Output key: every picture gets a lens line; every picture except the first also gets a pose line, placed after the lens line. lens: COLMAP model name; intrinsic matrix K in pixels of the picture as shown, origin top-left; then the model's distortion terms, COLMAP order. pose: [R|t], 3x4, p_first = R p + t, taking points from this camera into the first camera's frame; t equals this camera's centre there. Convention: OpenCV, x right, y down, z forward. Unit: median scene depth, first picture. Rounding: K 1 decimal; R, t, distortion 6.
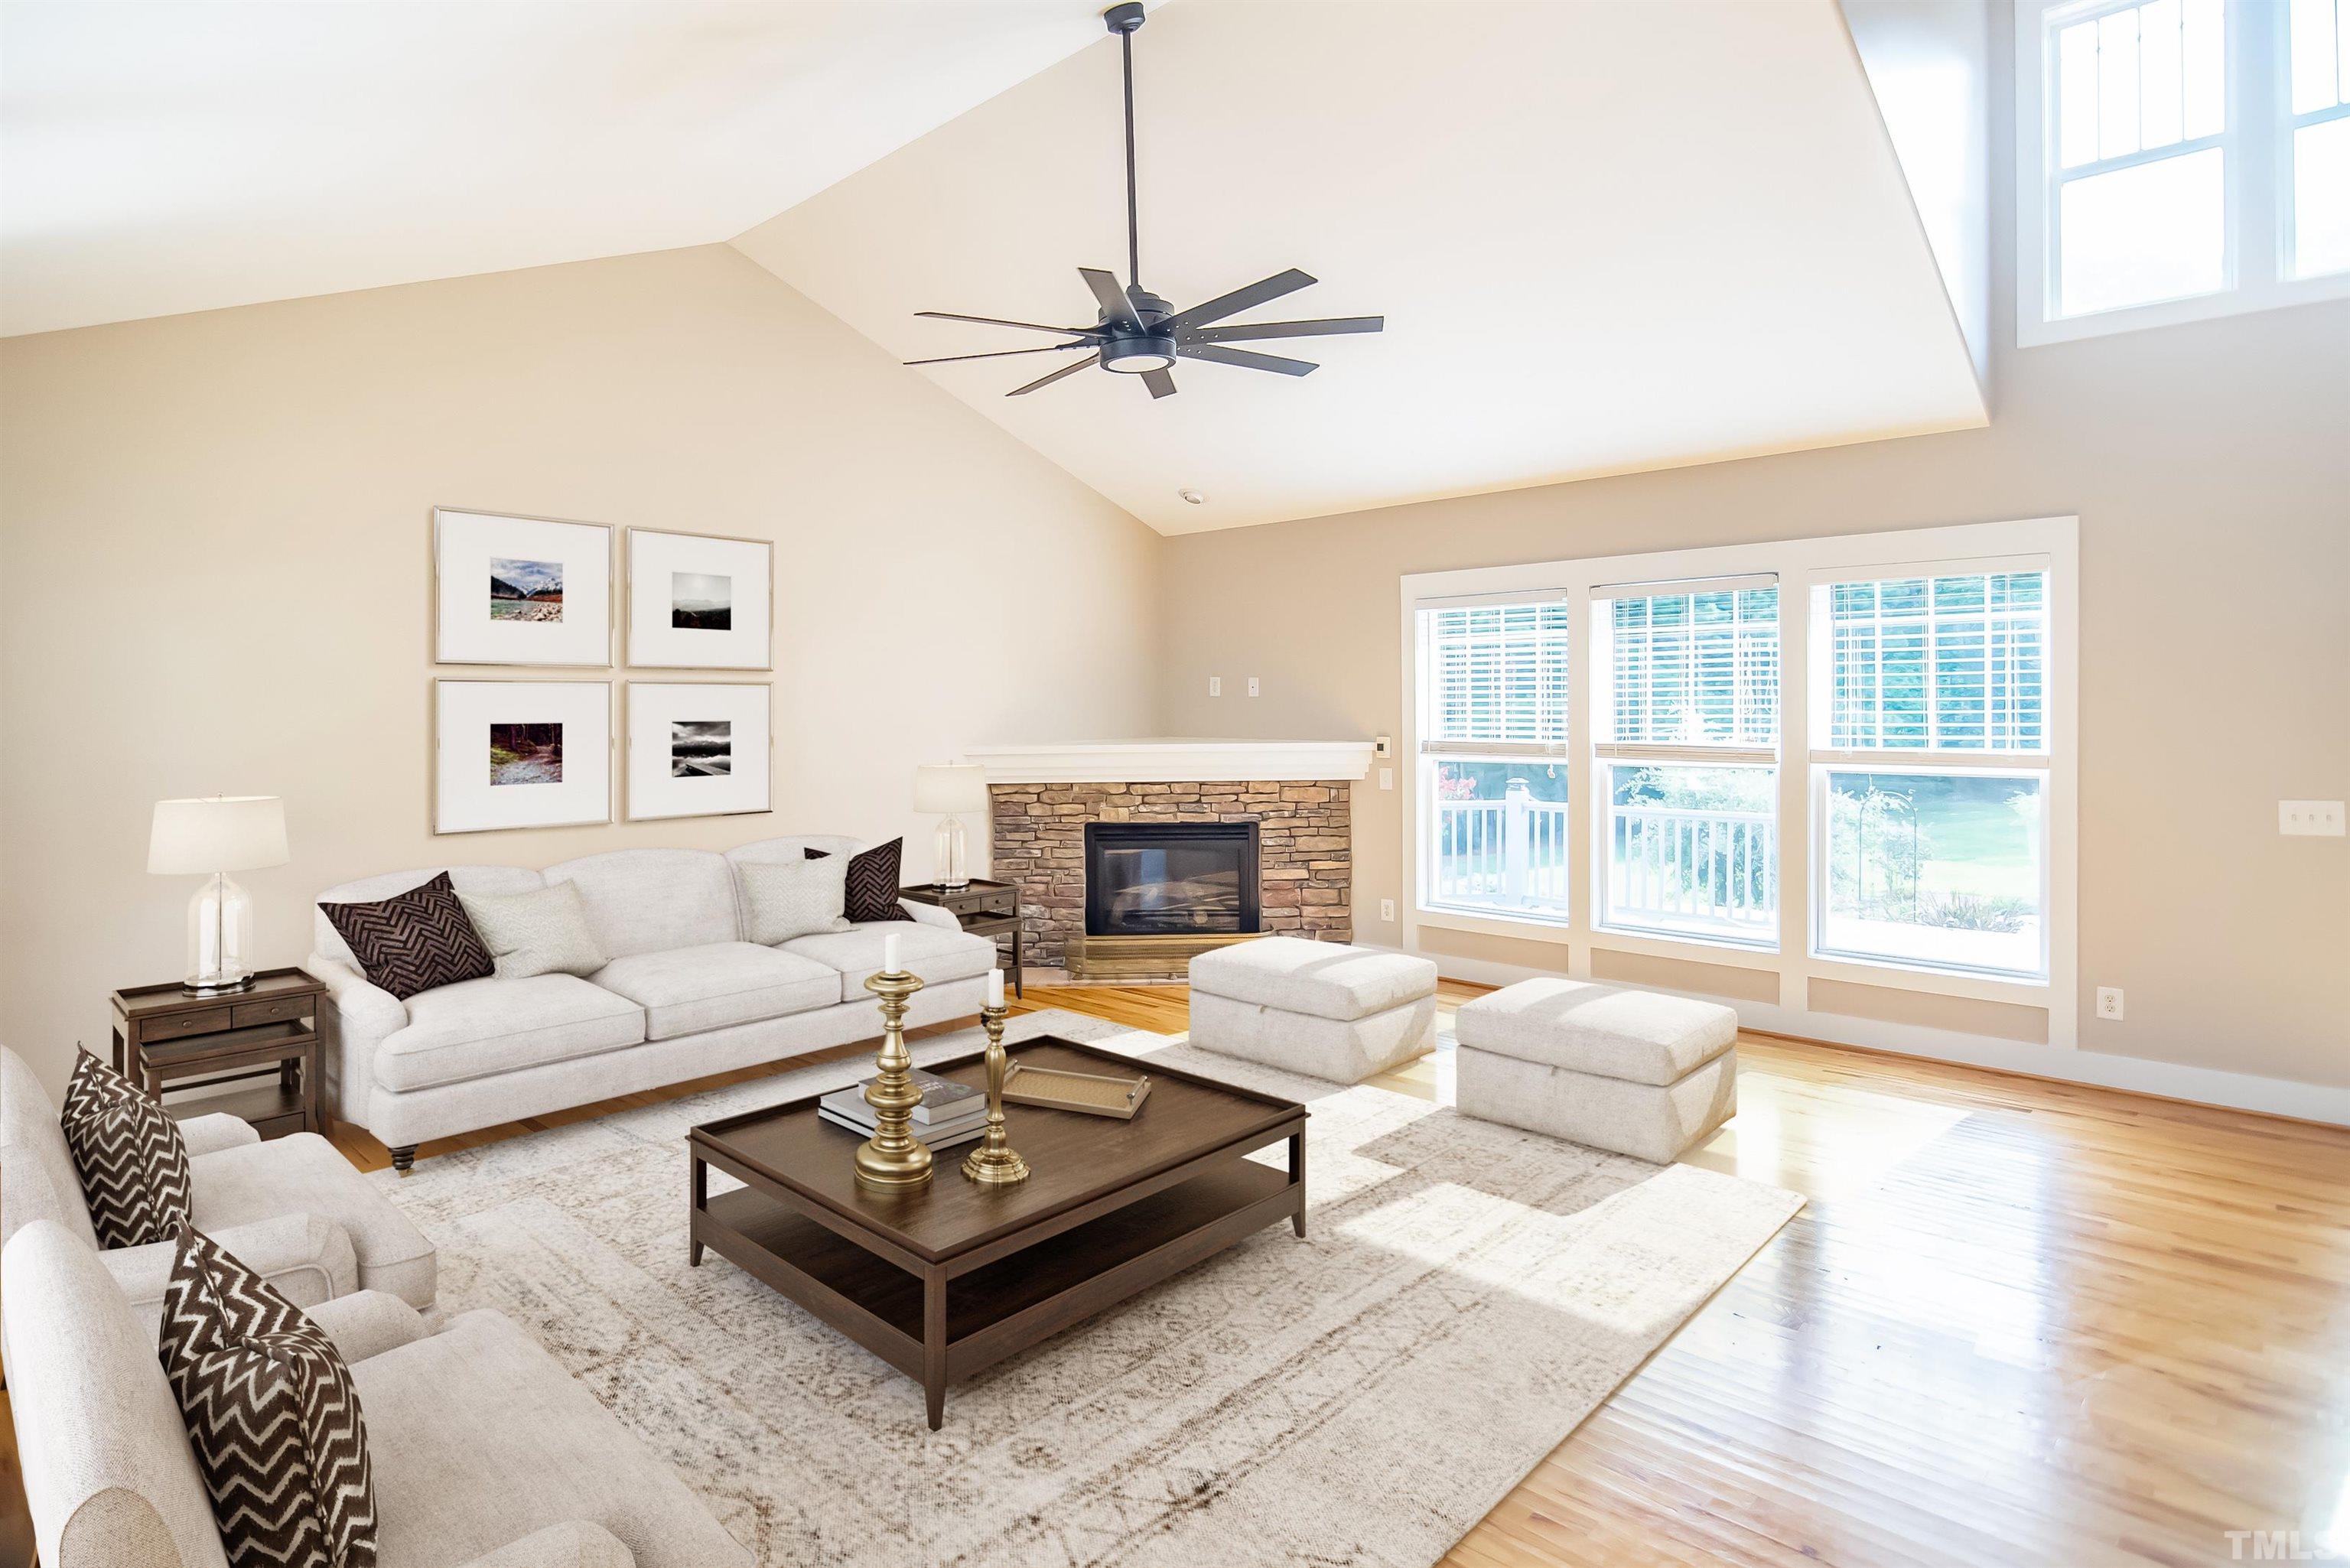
lens RADIAL K [[1188.7, 0, 1128.2], [0, 1188.7, 721.9], [0, 0, 1]] dist [-0.005487, -0.003977]
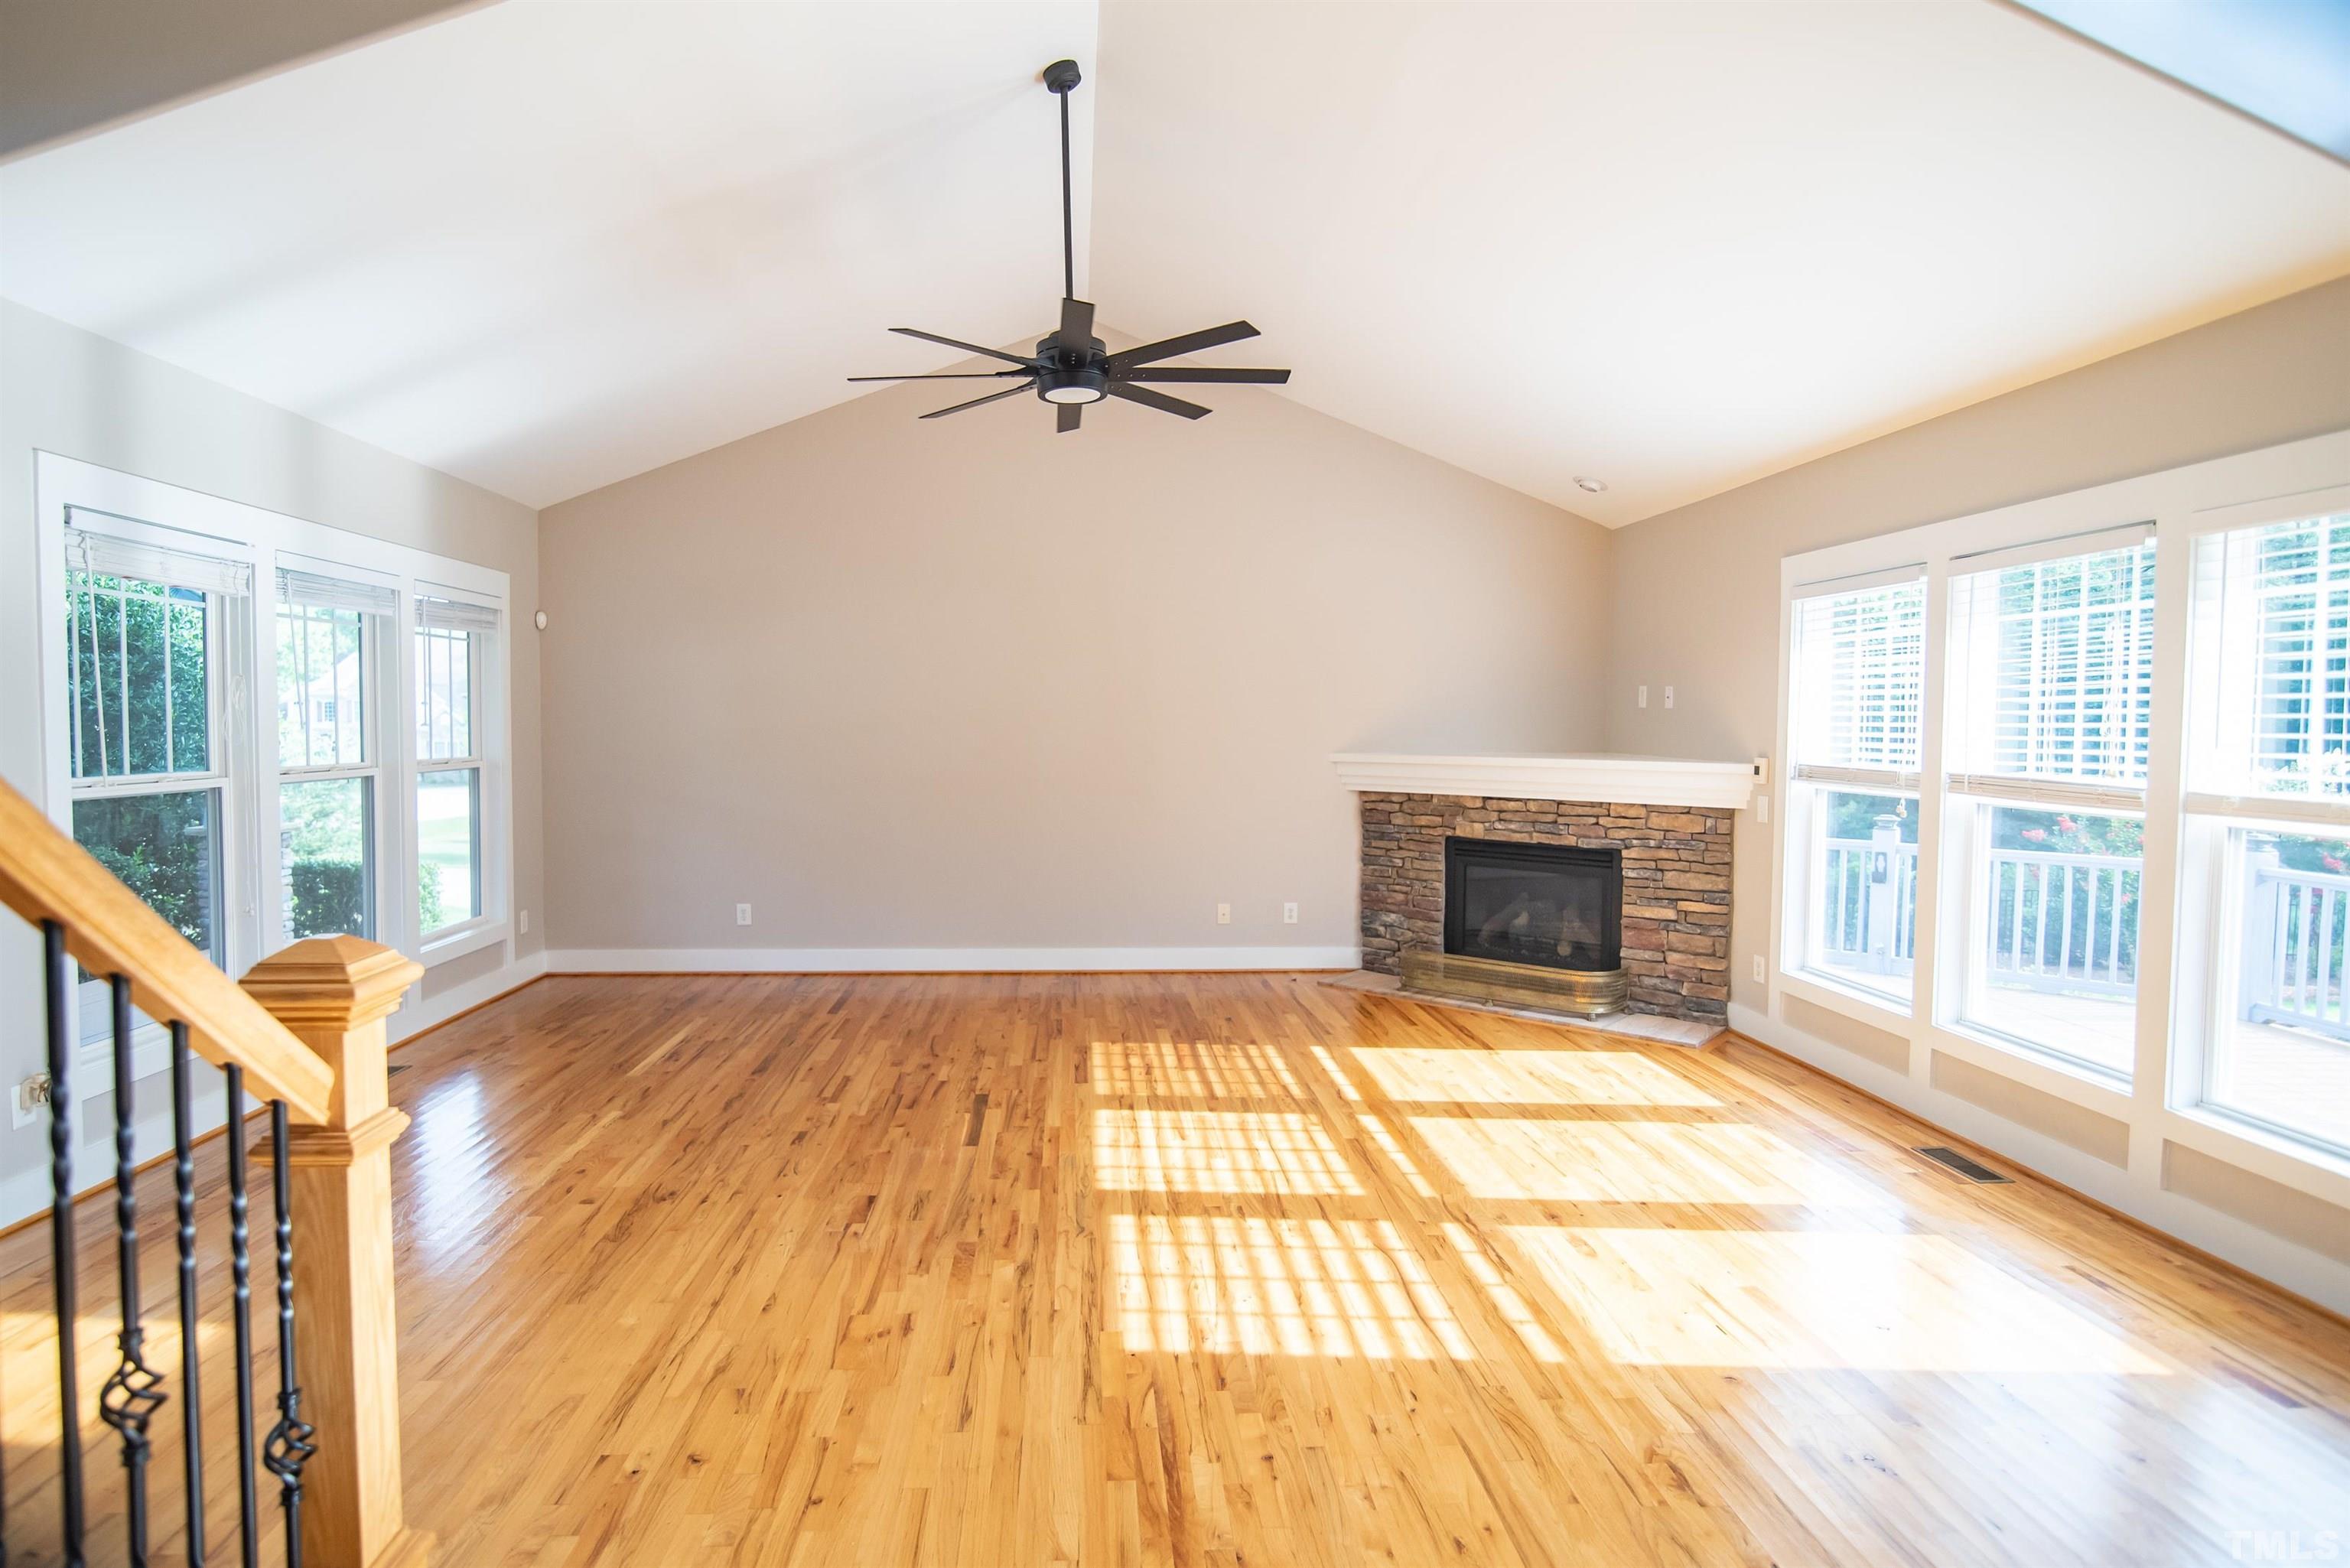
lens RADIAL K [[1188.7, 0, 1209.9], [0, 1188.7, 768.3], [0, 0, 1]] dist [-0.005487, -0.003977]
pose [[0.772910, 0.038800, -0.633328, 0.430431], [-0.022350, 0.999174, 0.033938, 0.000590], [0.634122, -0.012076, 0.773139, 0.125724]]
